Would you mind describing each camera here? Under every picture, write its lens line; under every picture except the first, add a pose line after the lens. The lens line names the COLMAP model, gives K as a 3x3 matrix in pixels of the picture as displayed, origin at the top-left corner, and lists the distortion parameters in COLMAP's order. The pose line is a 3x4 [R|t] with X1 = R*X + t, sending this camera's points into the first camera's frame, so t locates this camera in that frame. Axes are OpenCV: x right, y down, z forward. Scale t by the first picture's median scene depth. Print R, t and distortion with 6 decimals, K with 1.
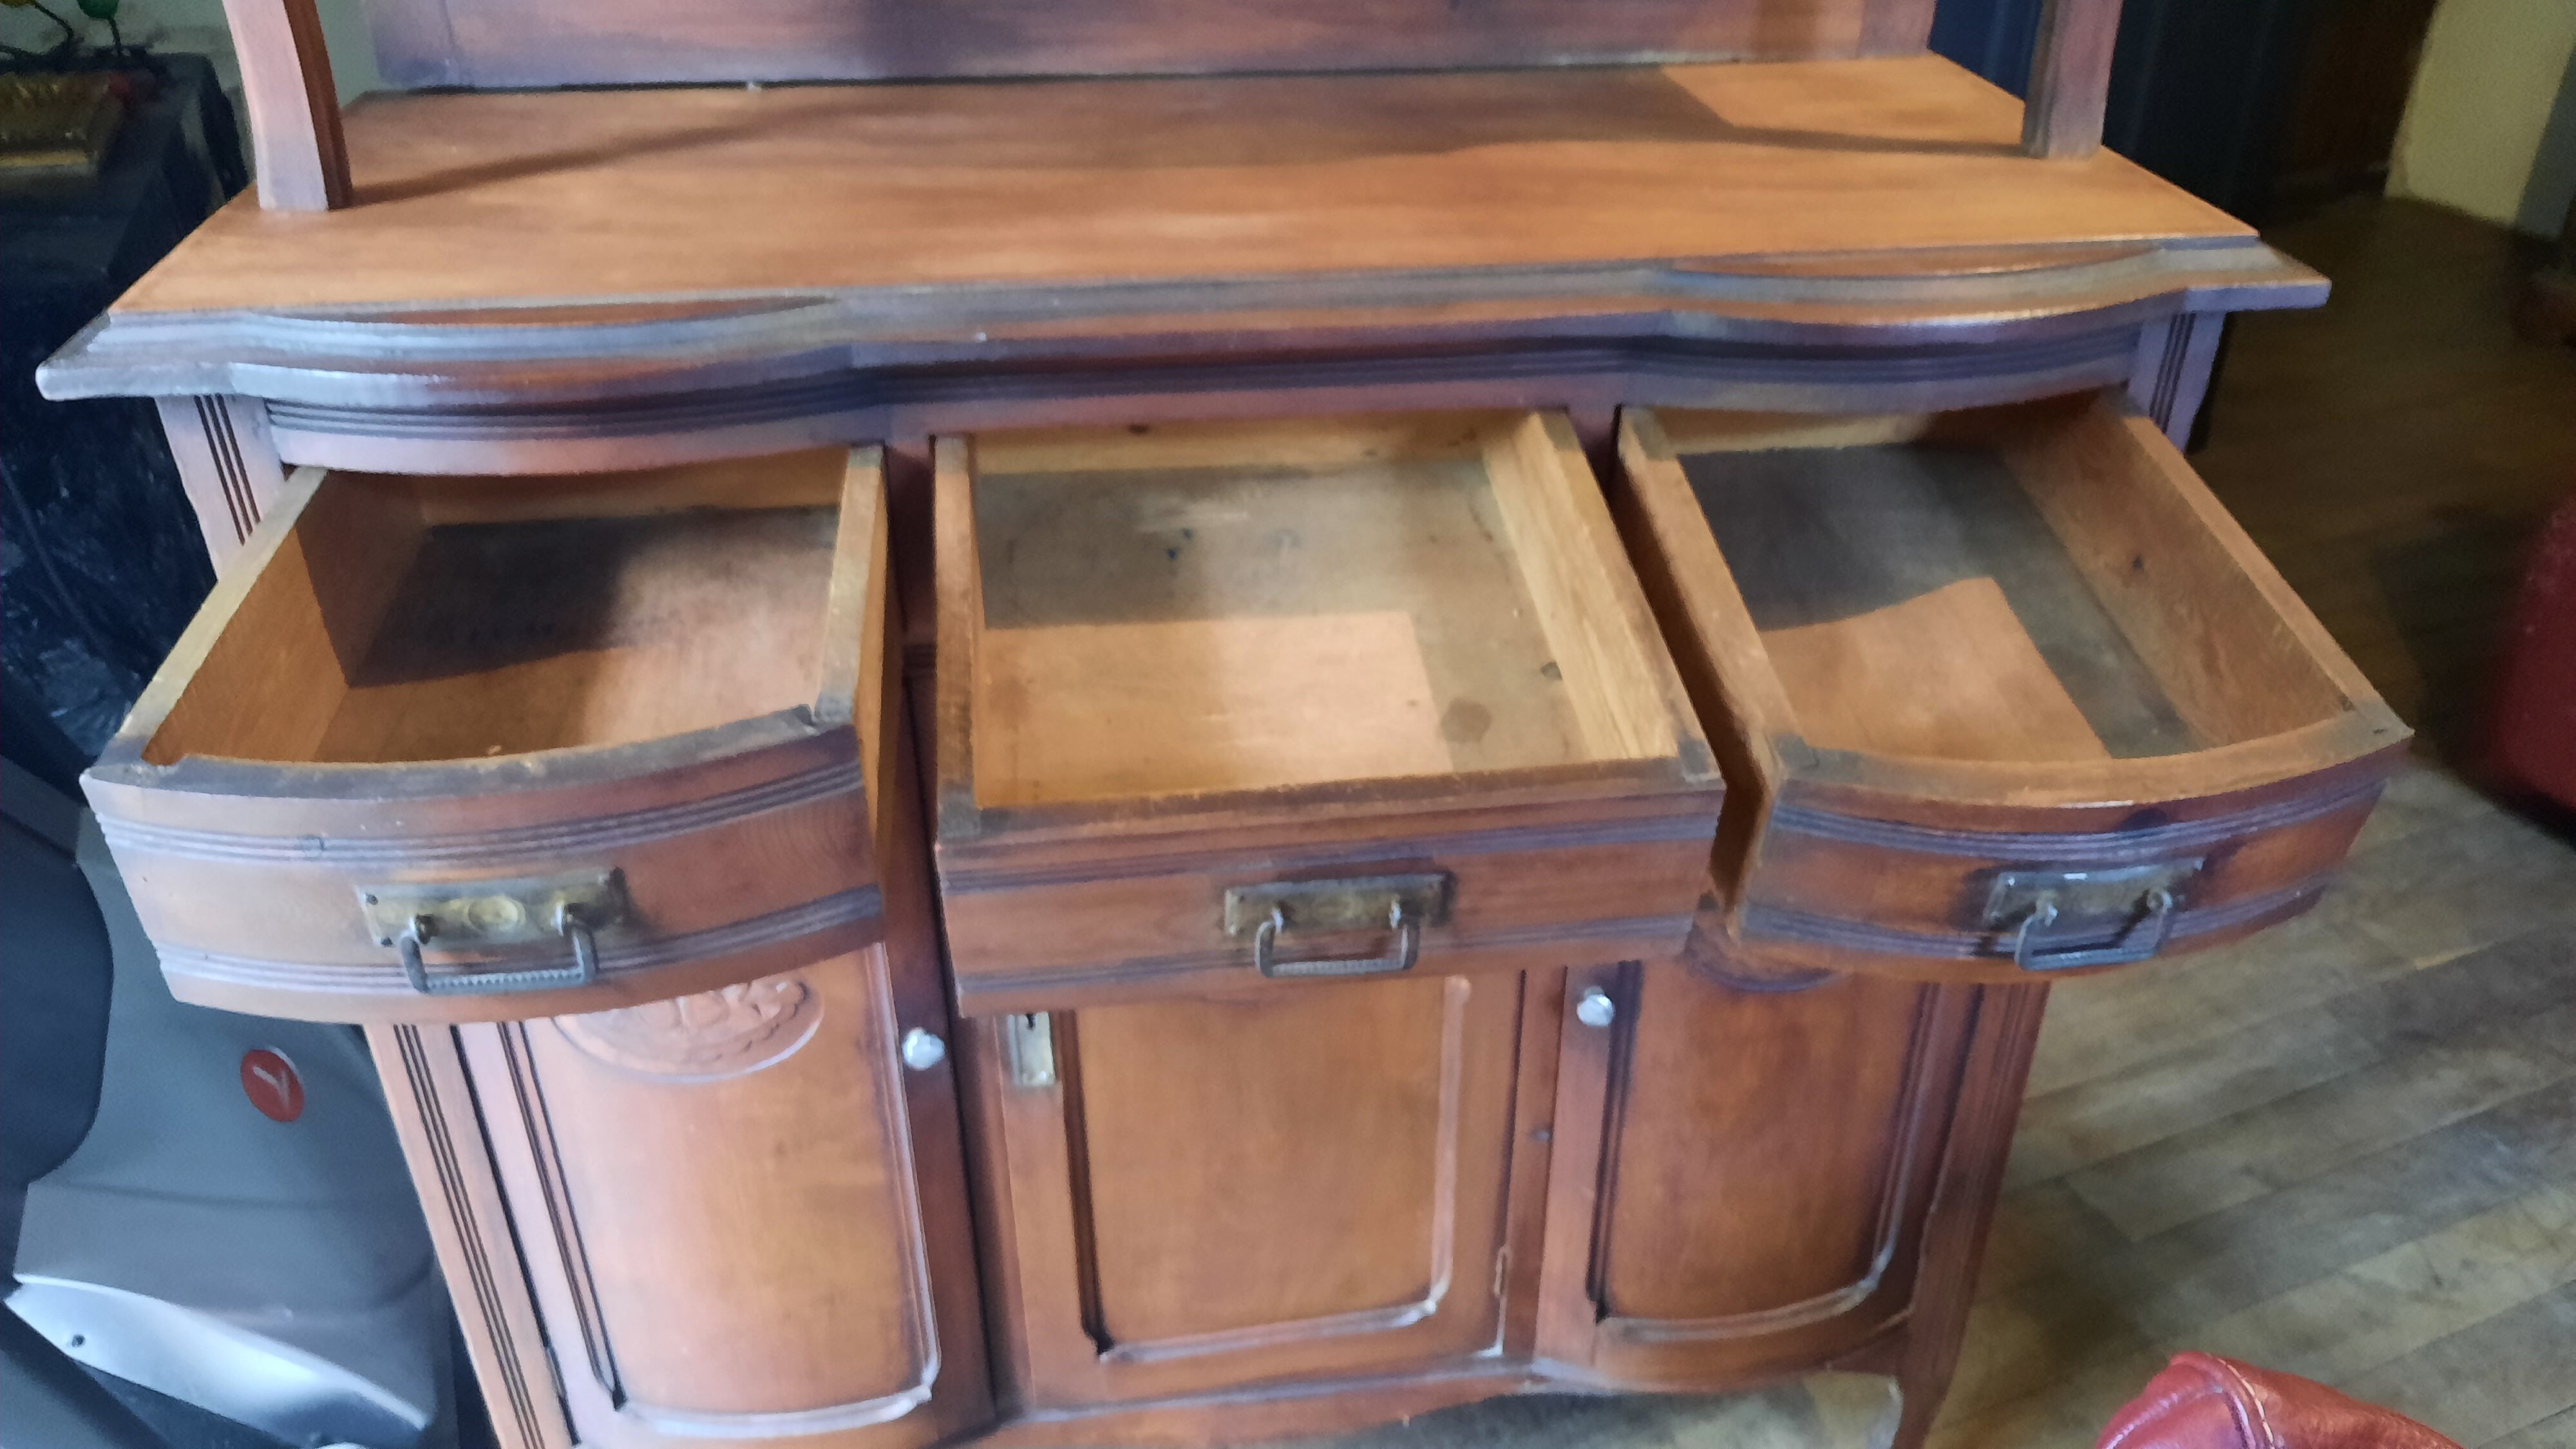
lens RADIAL K [[1965.4, 0, 1322.2], [0, 1965.4, 769.9], [0, 0, 1]] dist [0.058771, -0.078588]
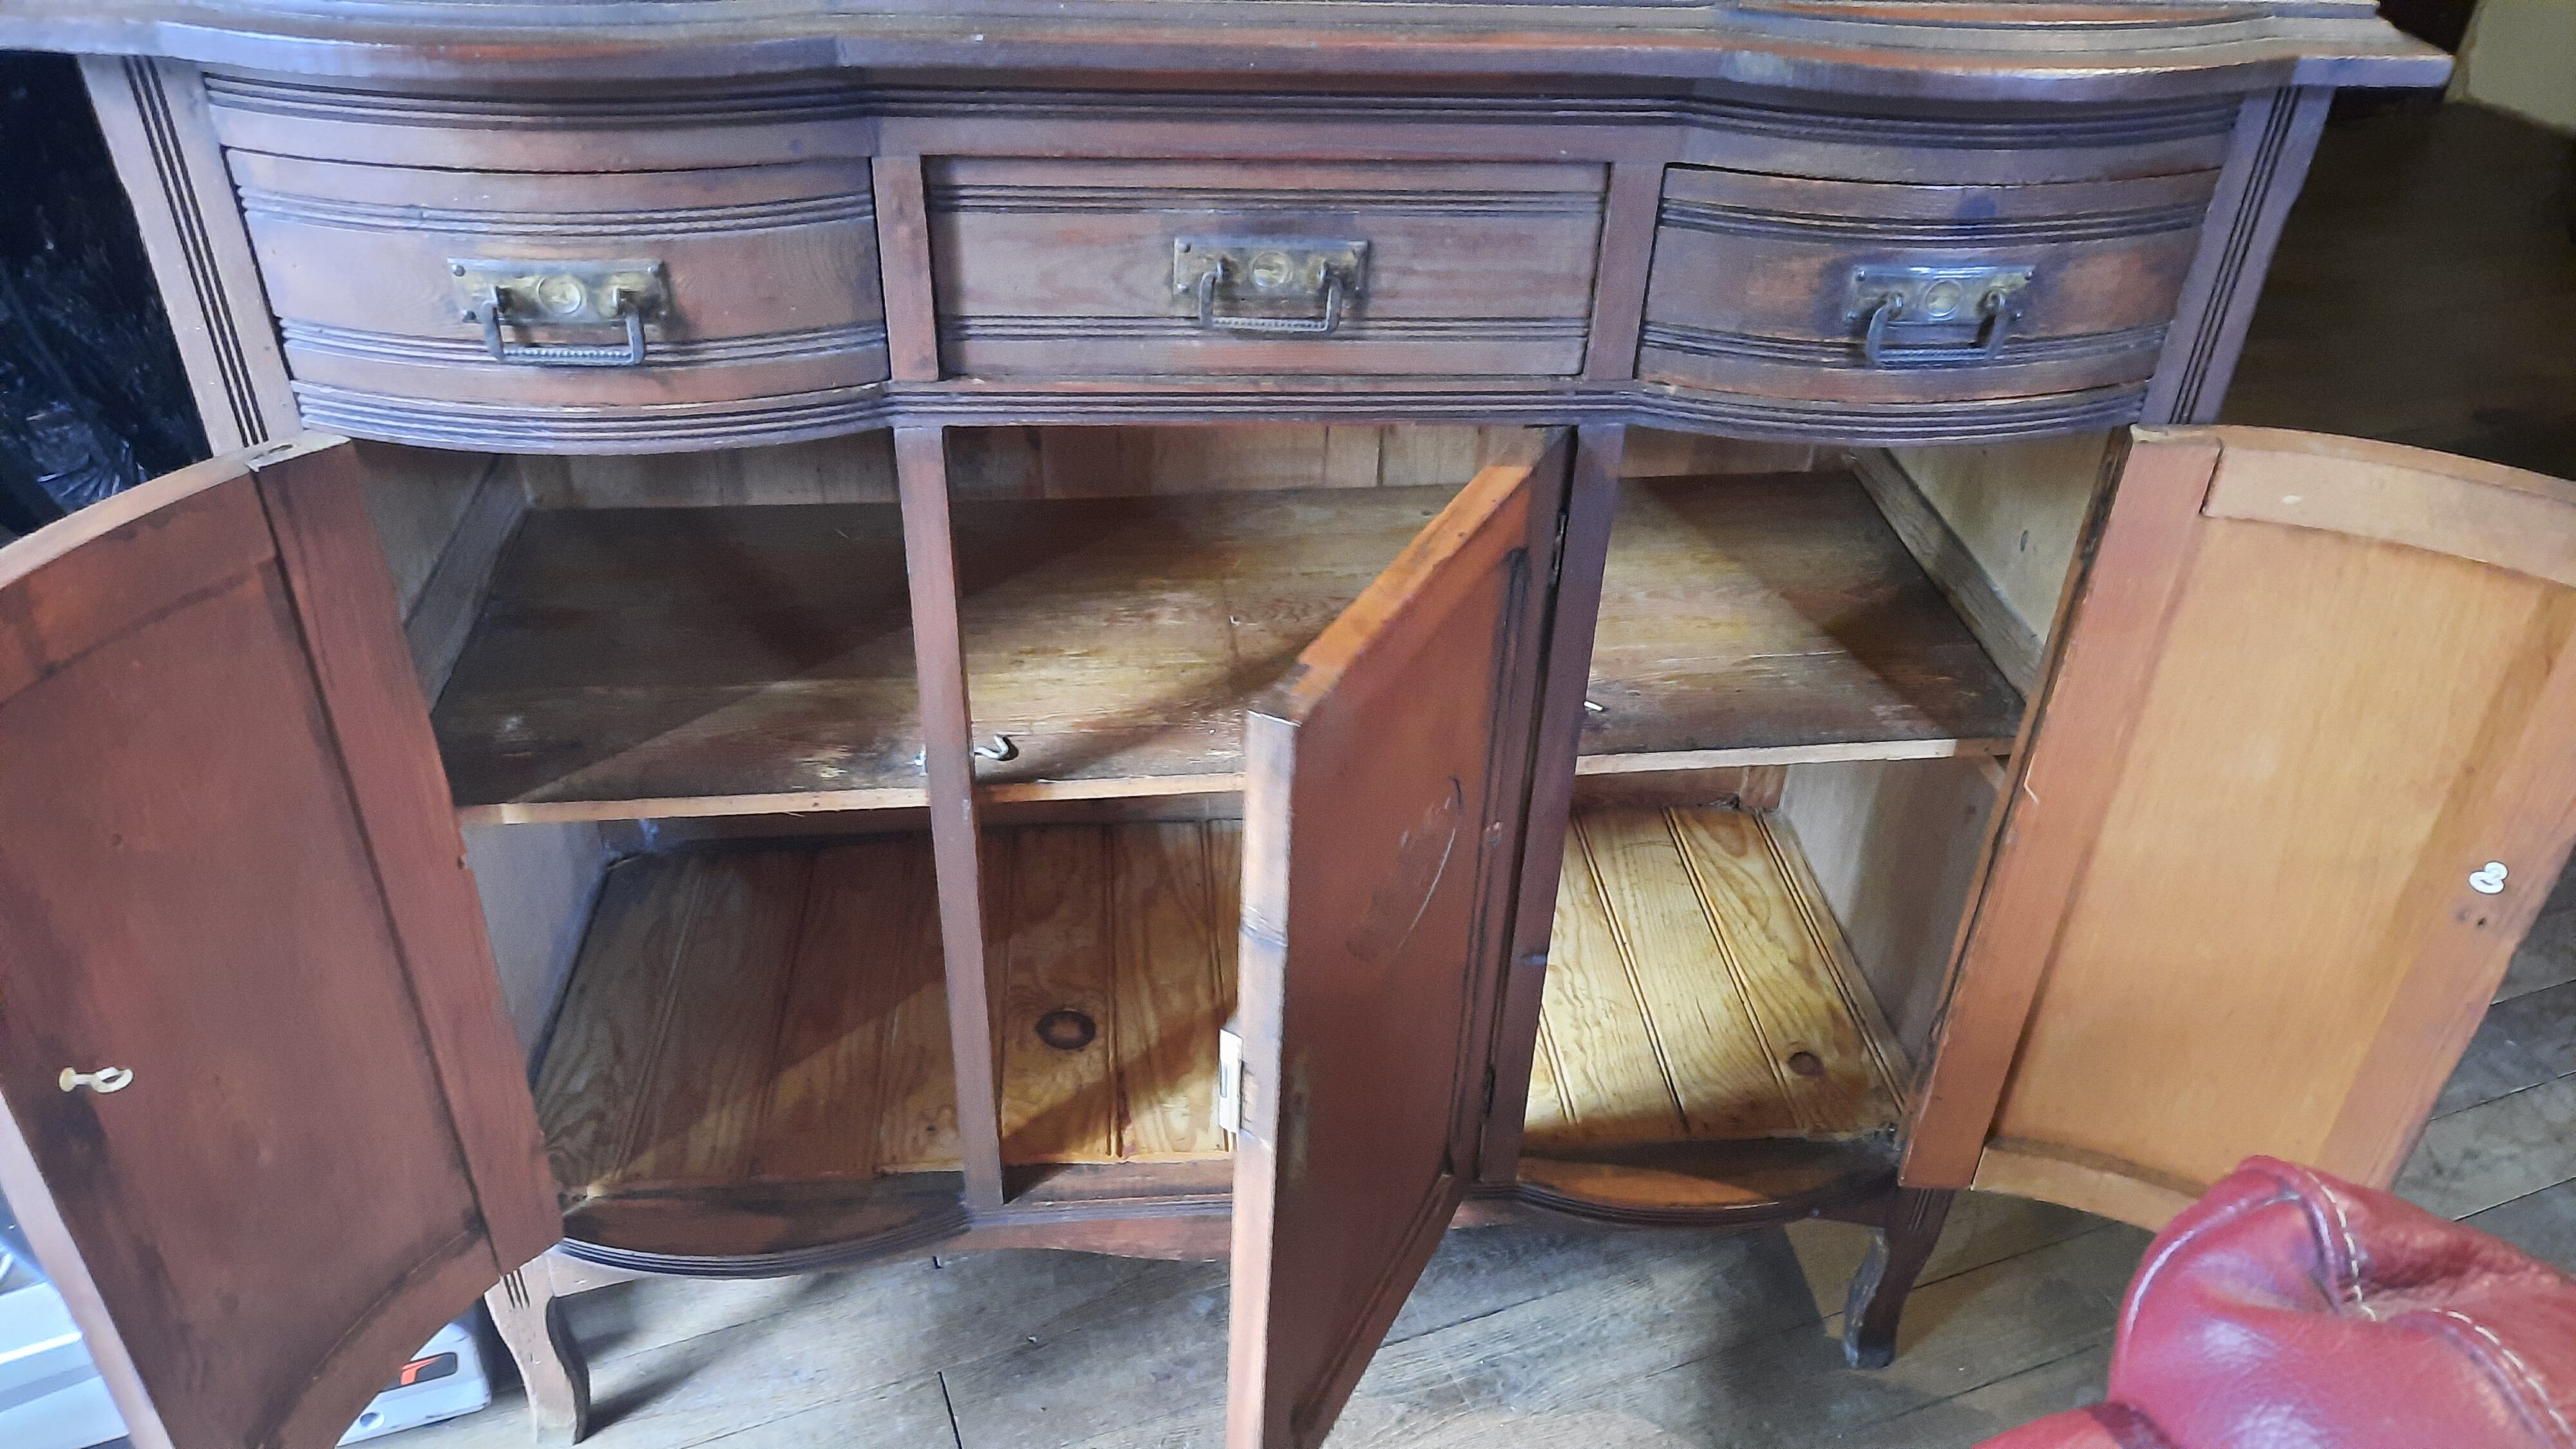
lens RADIAL K [[1897.1, 0, 1312.5], [0, 1897.1, 787.1], [0, 0, 1]] dist [0.015660, 0.002362]
pose [[0.998763, 0.048889, -0.009048, 0.006054], [-0.048271, 0.997086, 0.059073, 0.059918], [0.011909, -0.058563, 0.998213, 0.091002]]
